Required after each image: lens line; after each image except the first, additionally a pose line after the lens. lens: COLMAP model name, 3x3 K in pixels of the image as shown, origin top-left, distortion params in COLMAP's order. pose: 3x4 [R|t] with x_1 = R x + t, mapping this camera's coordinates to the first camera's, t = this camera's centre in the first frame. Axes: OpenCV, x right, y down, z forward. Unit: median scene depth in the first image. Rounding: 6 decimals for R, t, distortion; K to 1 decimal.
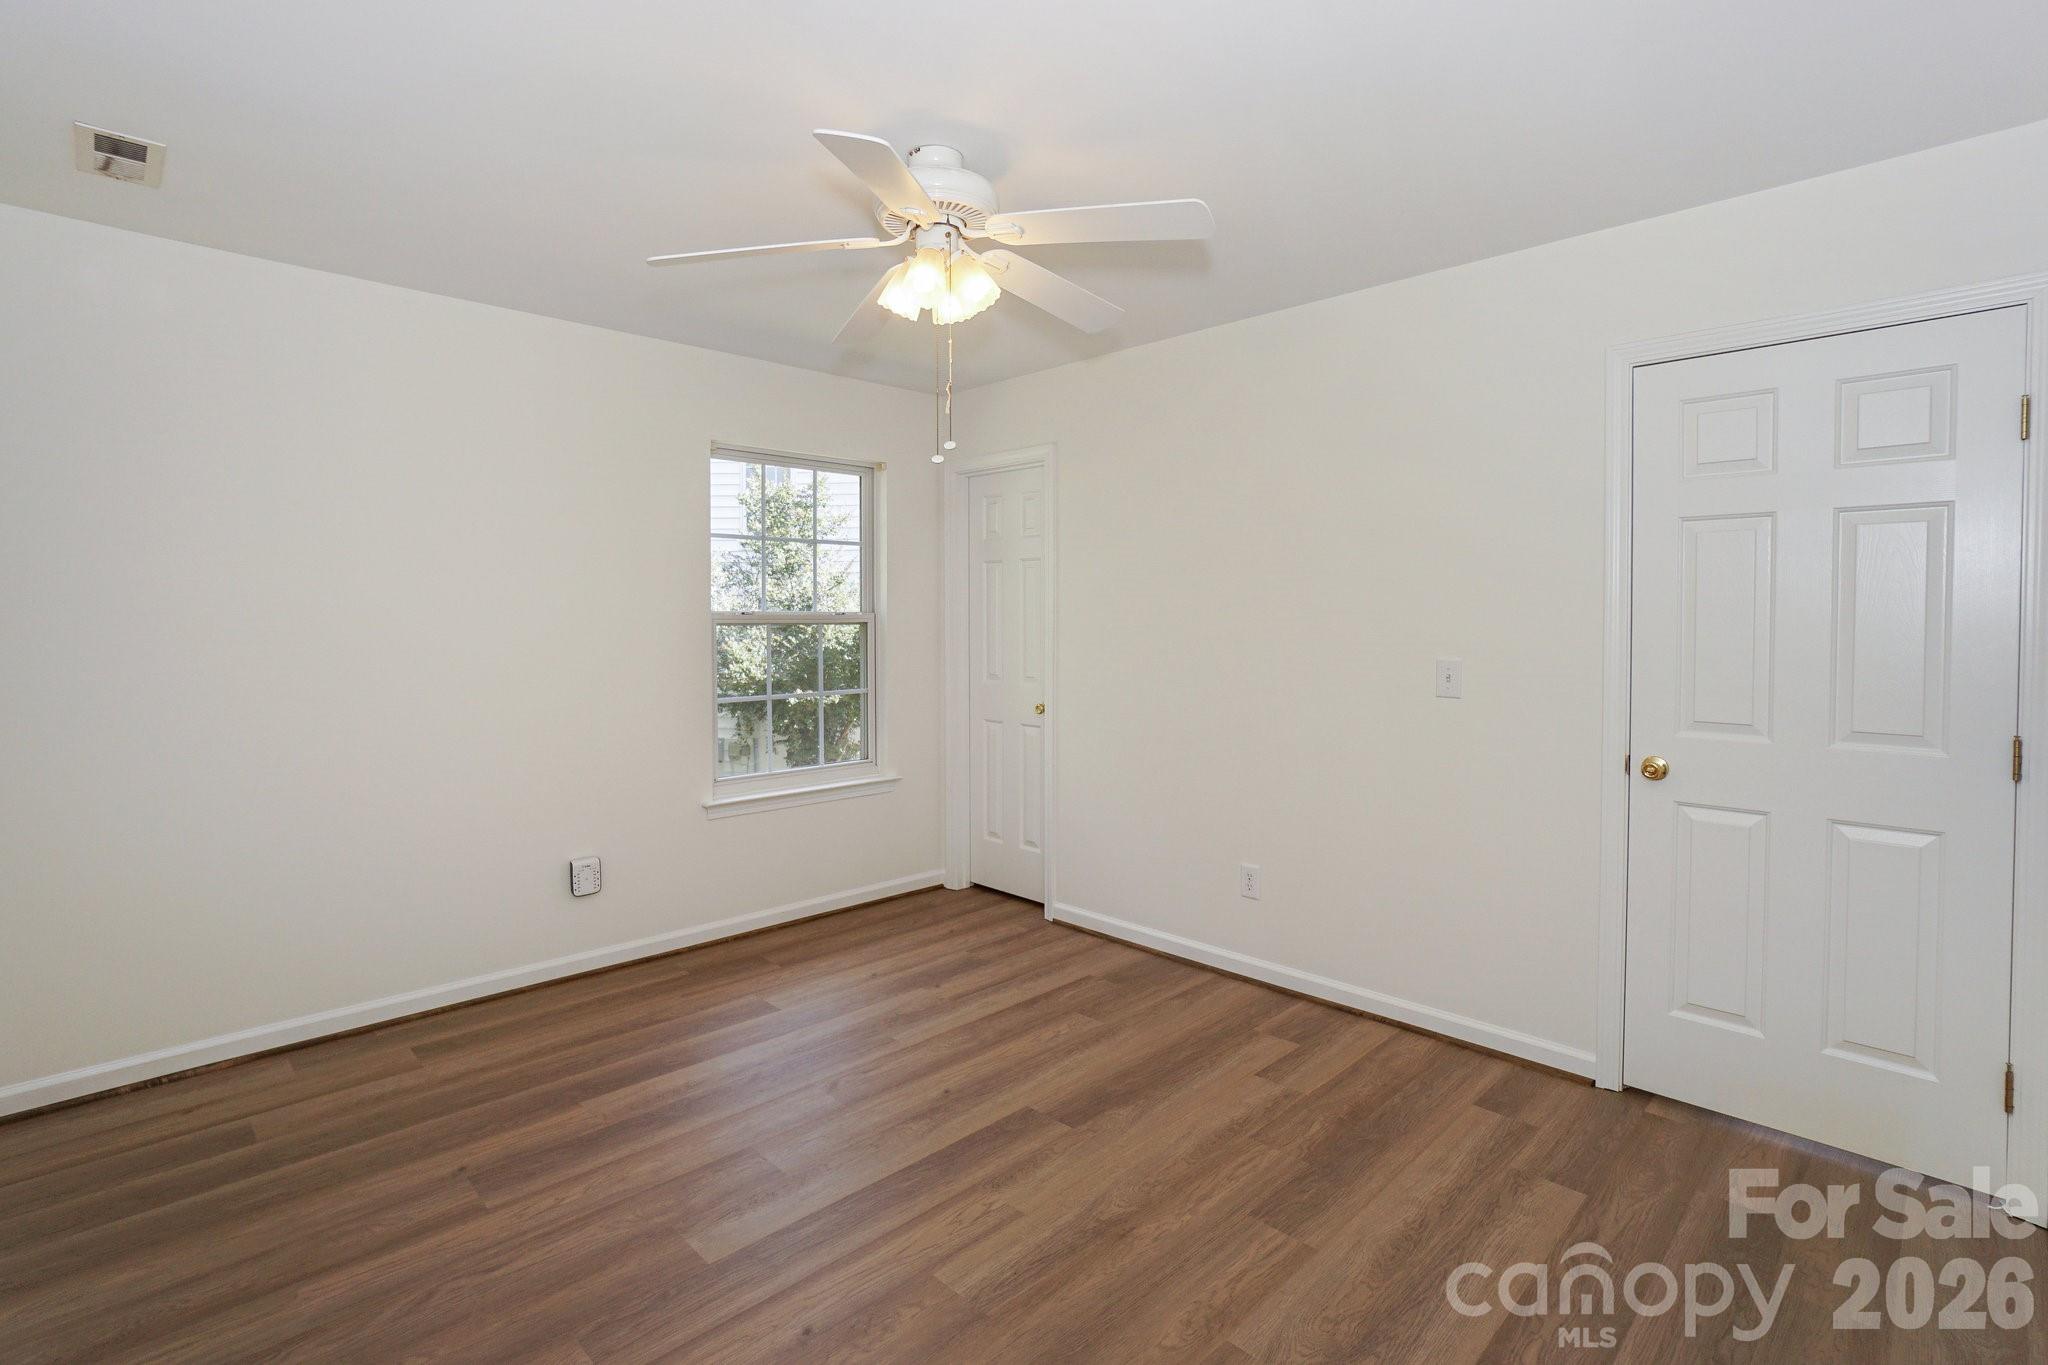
lens RADIAL K [[912.9, 0, 1082.5], [0, 912.9, 641.2], [0, 0, 1]] dist [-0.026705, 0.008816]
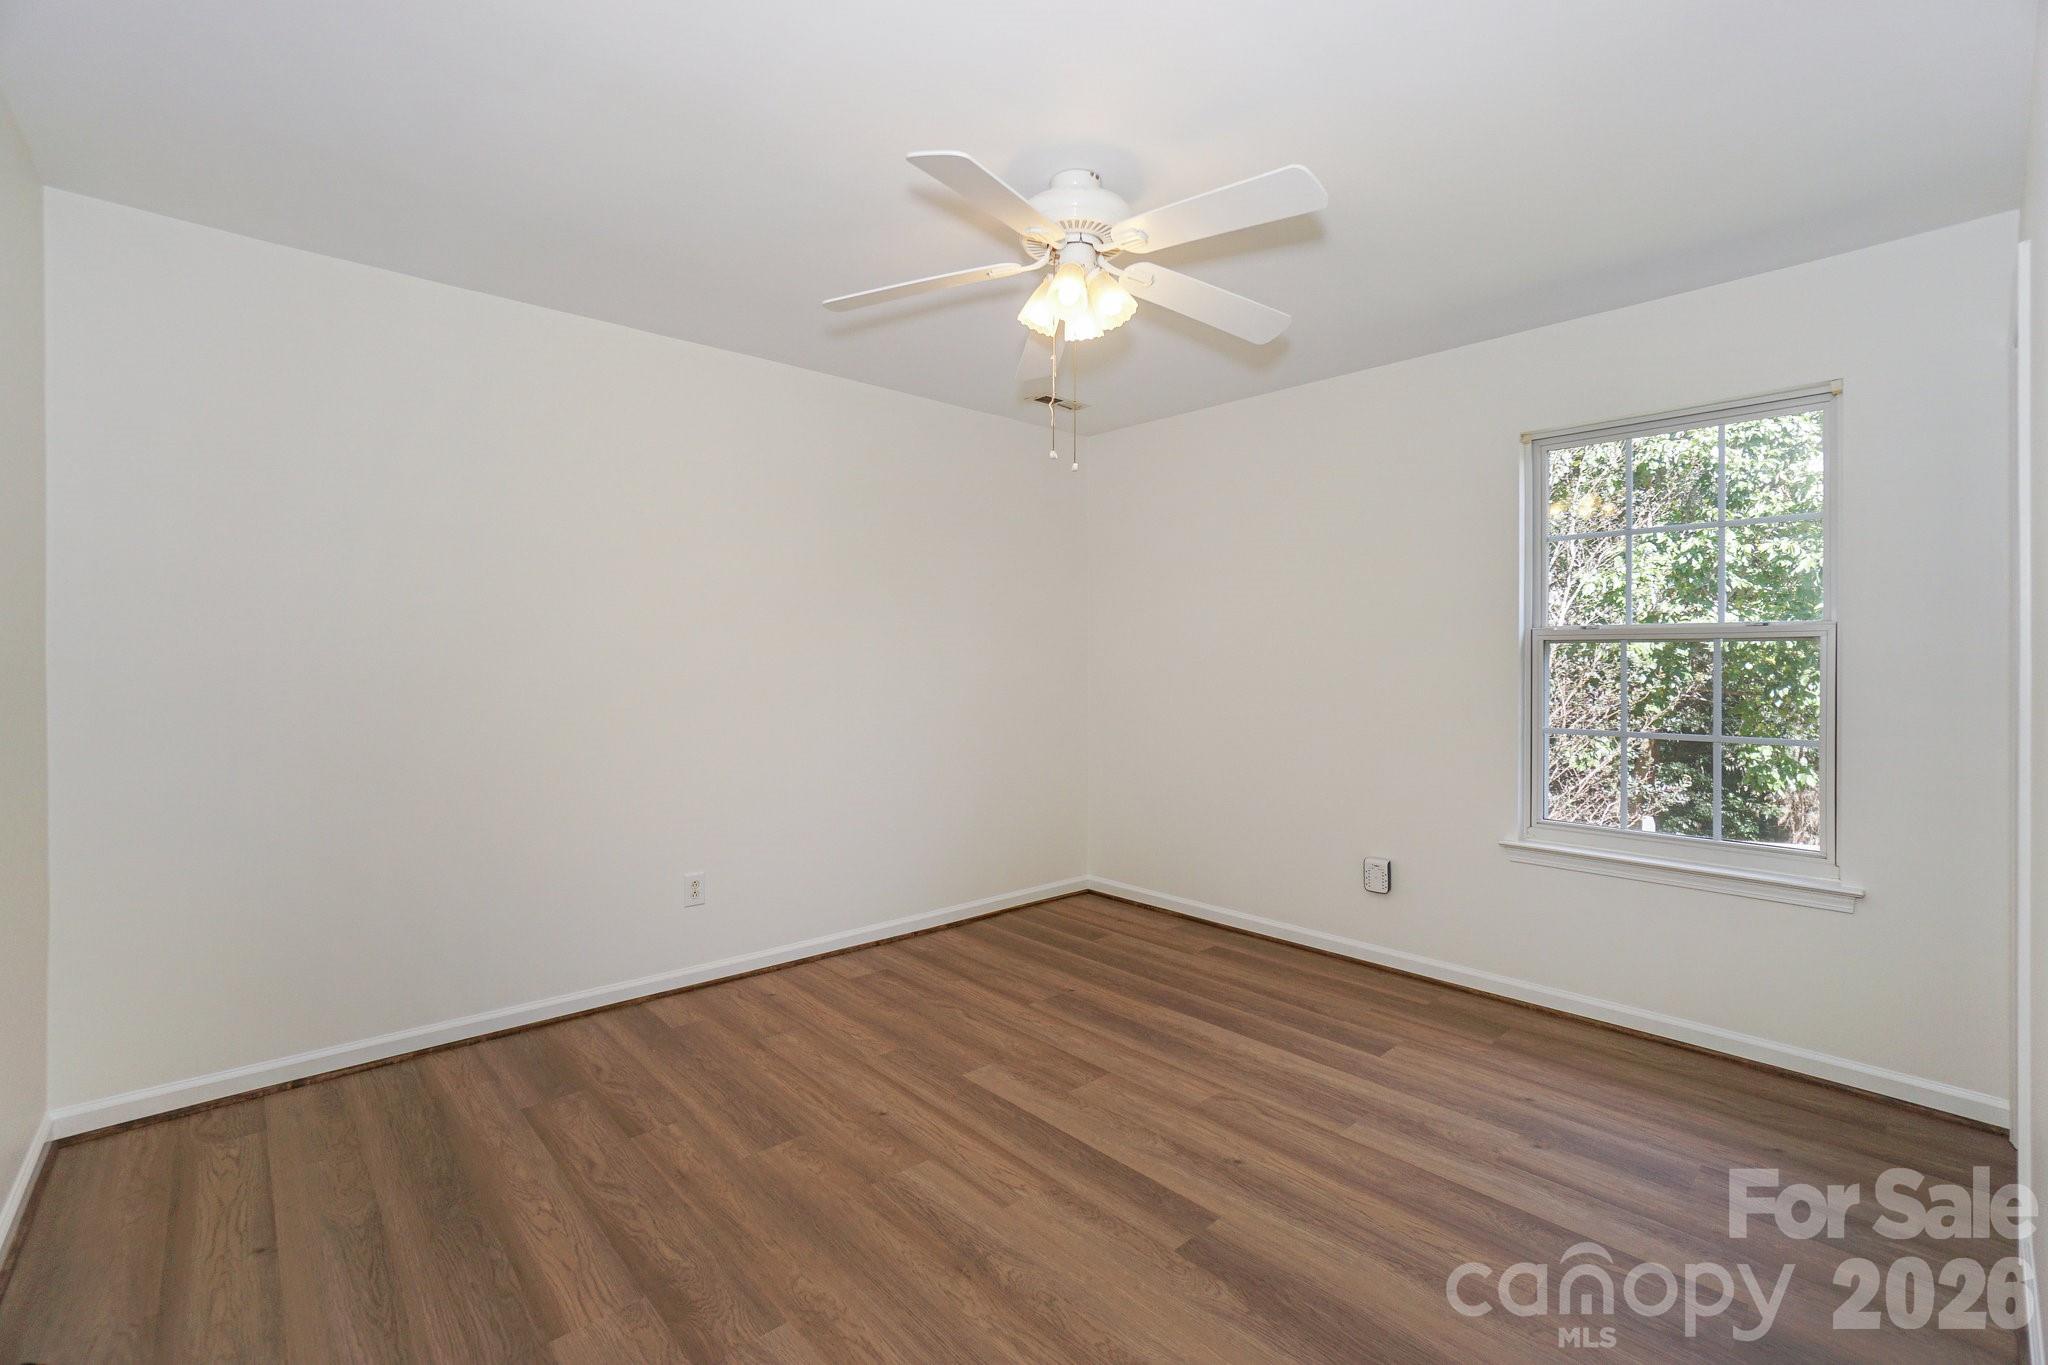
lens RADIAL K [[912.9, 0, 1025.7], [0, 912.9, 668.4], [0, 0, 1]] dist [-0.026705, 0.008816]
pose [[-0.062976, 0.004950, -0.998003, 0.737065], [-0.024351, 0.999682, 0.006495, 0.019085], [0.997718, 0.024712, -0.062836, 0.841470]]
